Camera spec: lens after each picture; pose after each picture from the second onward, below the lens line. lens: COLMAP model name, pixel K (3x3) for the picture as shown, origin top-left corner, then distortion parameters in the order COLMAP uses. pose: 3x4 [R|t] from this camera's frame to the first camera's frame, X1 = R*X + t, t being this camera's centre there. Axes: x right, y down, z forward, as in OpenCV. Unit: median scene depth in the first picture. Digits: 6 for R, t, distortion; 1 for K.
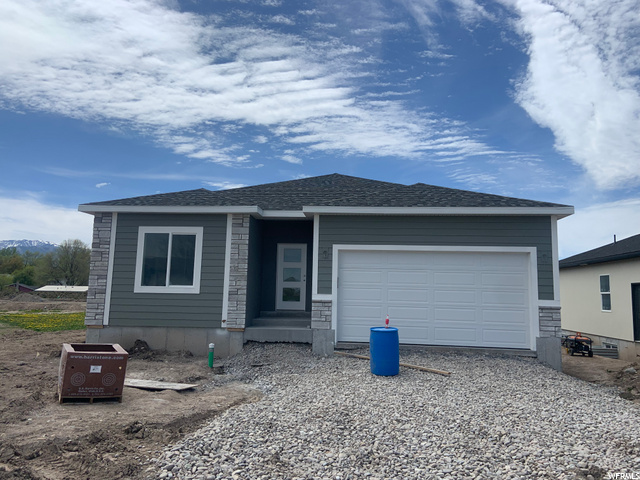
lens RADIAL K [[487.6, 0, 320.0], [0, 487.6, 240.0], [0, 0, 1]] dist [0.087846, -0.000156]
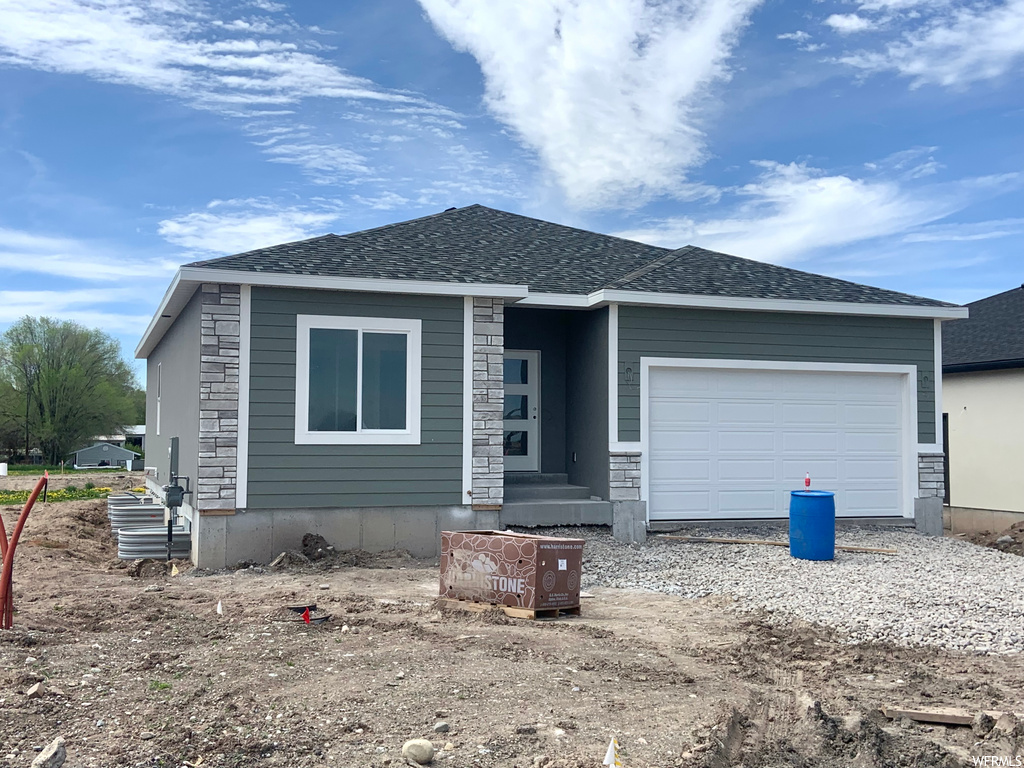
lens RADIAL K [[1143.5, 0, 512.0], [0, 1143.5, 384.0], [0, 0, 1]] dist [0.105971, -0.121959]
pose [[0.904551, 0.003307, 0.426352, -0.689984], [-0.032448, 0.997604, 0.061105, -0.036907], [-0.425128, -0.069107, 0.902491, -0.172704]]
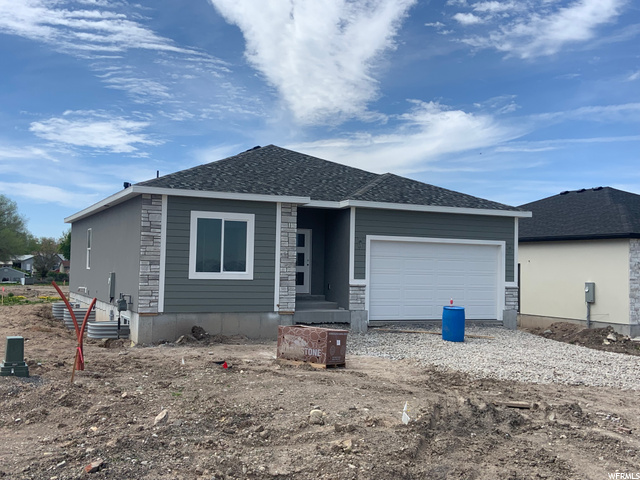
lens RADIAL K [[723.5, 0, 320.0], [0, 723.5, 240.0], [0, 0, 1]] dist [0.123554, -0.065489]
pose [[0.860441, 0.016366, 0.509288, -0.897639], [-0.059774, 0.995825, 0.068988, -0.086234], [-0.506032, -0.089802, 0.857827, -0.363588]]
